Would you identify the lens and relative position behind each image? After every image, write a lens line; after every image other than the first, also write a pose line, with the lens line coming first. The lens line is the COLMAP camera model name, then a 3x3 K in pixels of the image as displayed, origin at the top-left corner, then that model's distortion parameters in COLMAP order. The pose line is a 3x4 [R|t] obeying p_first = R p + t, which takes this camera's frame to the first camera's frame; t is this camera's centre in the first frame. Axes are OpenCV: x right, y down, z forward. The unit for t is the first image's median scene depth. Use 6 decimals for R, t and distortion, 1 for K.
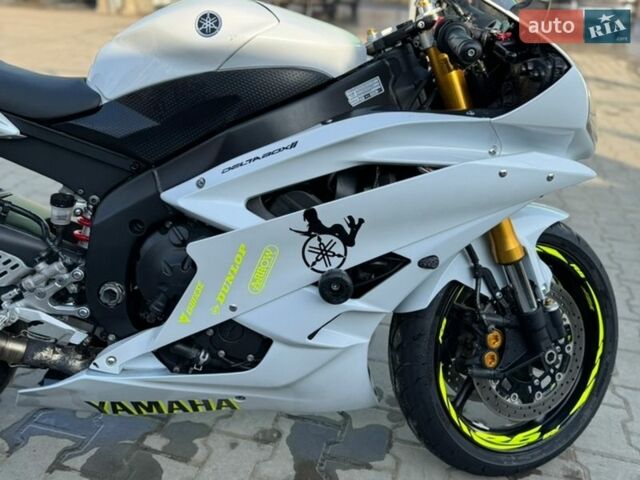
lens RADIAL K [[600.1, 0, 320.0], [0, 600.1, 240.0], [0, 0, 1]] dist [0.149941, -0.291422]
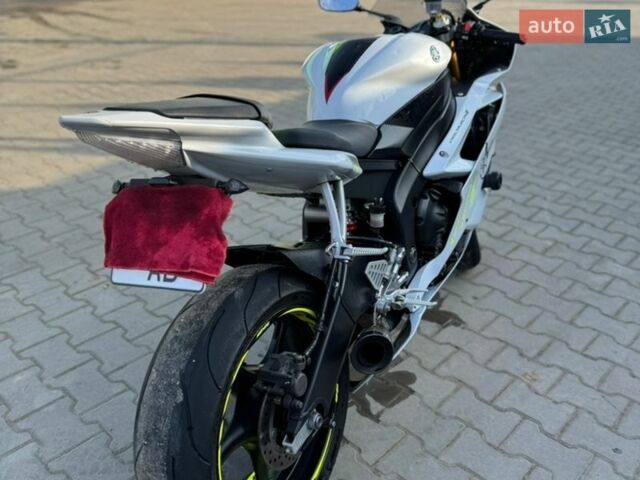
lens RADIAL K [[597.1, 0, 320.0], [0, 597.1, 237.1], [0, 0, 1]] dist [0.161331, -0.305141]
pose [[0.480076, -0.432462, 0.763219, -1.553764], [0.370366, 0.888613, 0.270549, -0.421566], [-0.795209, 0.152787, 0.586771, 0.353633]]
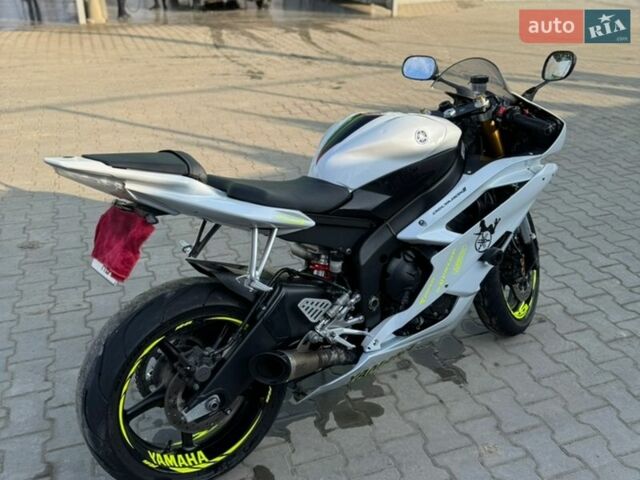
lens RADIAL K [[597.1, 0, 320.0], [0, 597.1, 237.1], [0, 0, 1]] dist [0.161331, -0.305141]
pose [[0.819642, -0.277180, 0.501357, -1.265280], [0.247575, 0.960598, 0.126328, -0.332179], [-0.516618, 0.020580, 0.855969, -0.324195]]
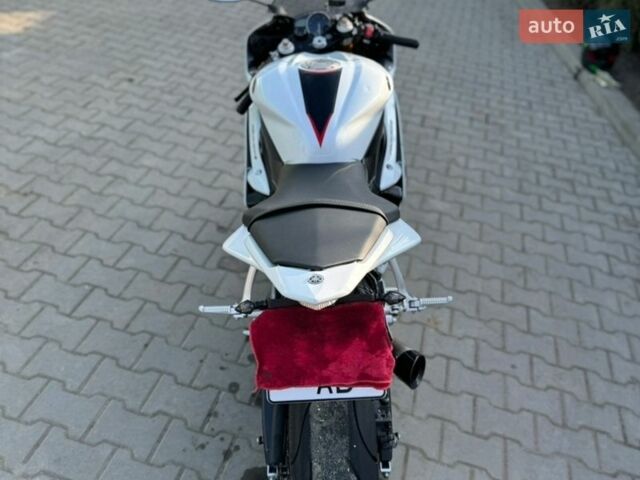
lens RADIAL K [[597.1, 0, 320.0], [0, 597.1, 237.1], [0, 0, 1]] dist [0.161331, -0.305141]
pose [[0.002392, -0.624496, 0.781024, -1.612690], [0.279112, 0.750404, 0.599158, -0.994144], [-0.960256, 0.216560, 0.176099, 0.884174]]
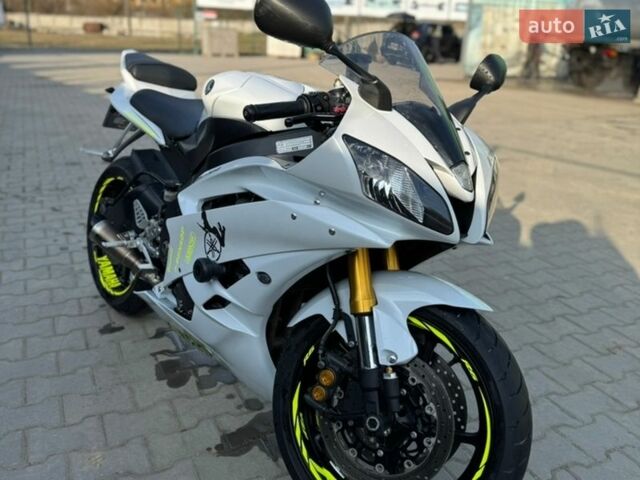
lens RADIAL K [[597.1, 0, 320.0], [0, 597.1, 237.1], [0, 0, 1]] dist [0.161331, -0.305141]
pose [[0.630554, 0.230886, -0.741009, 1.118190], [-0.327510, 0.944718, 0.015667, -0.096699], [0.703661, 0.232809, 0.671313, 0.221163]]
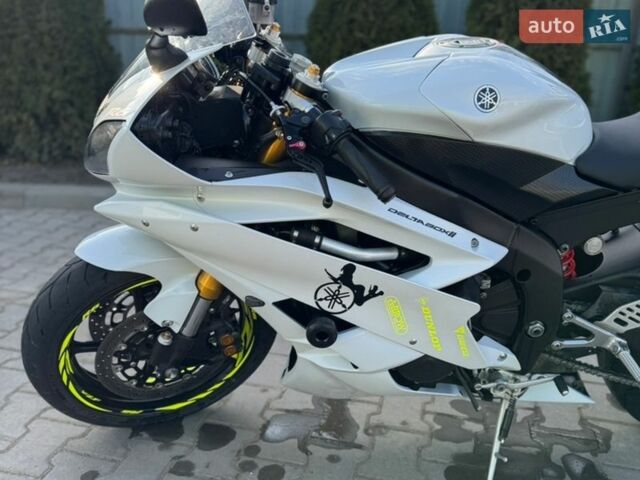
lens RADIAL K [[600.1, 0, 320.0], [0, 600.1, 240.0], [0, 0, 1]] dist [0.149941, -0.291422]
pose [[-0.996881, -0.069521, -0.037356, 0.103606], [-0.076513, 0.735300, 0.673409, -0.849760], [-0.019348, 0.674167, -0.738326, 2.056596]]
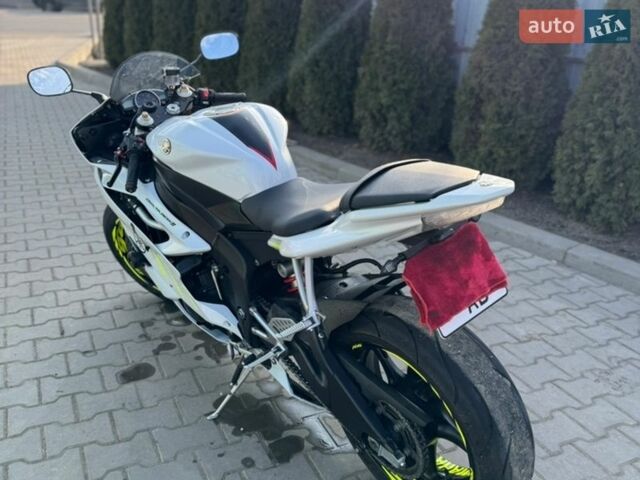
lens RADIAL K [[600.1, 0, 320.0], [0, 600.1, 240.0], [0, 0, 1]] dist [0.149941, -0.291422]
pose [[-0.633804, -0.343930, 0.692824, -1.552988], [0.252297, 0.754796, 0.605499, -1.058307], [-0.731190, 0.558565, -0.391620, 1.682077]]
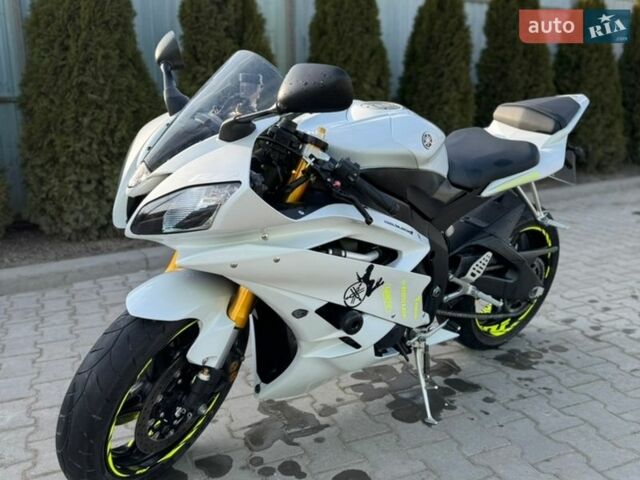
lens RADIAL K [[600.1, 0, 320.0], [0, 600.1, 240.0], [0, 0, 1]] dist [0.149941, -0.291422]
pose [[-0.792689, 0.100921, -0.601215, 0.906713], [-0.275873, 0.820063, 0.501390, -0.857017], [0.543634, 0.563305, -0.622213, 2.106033]]
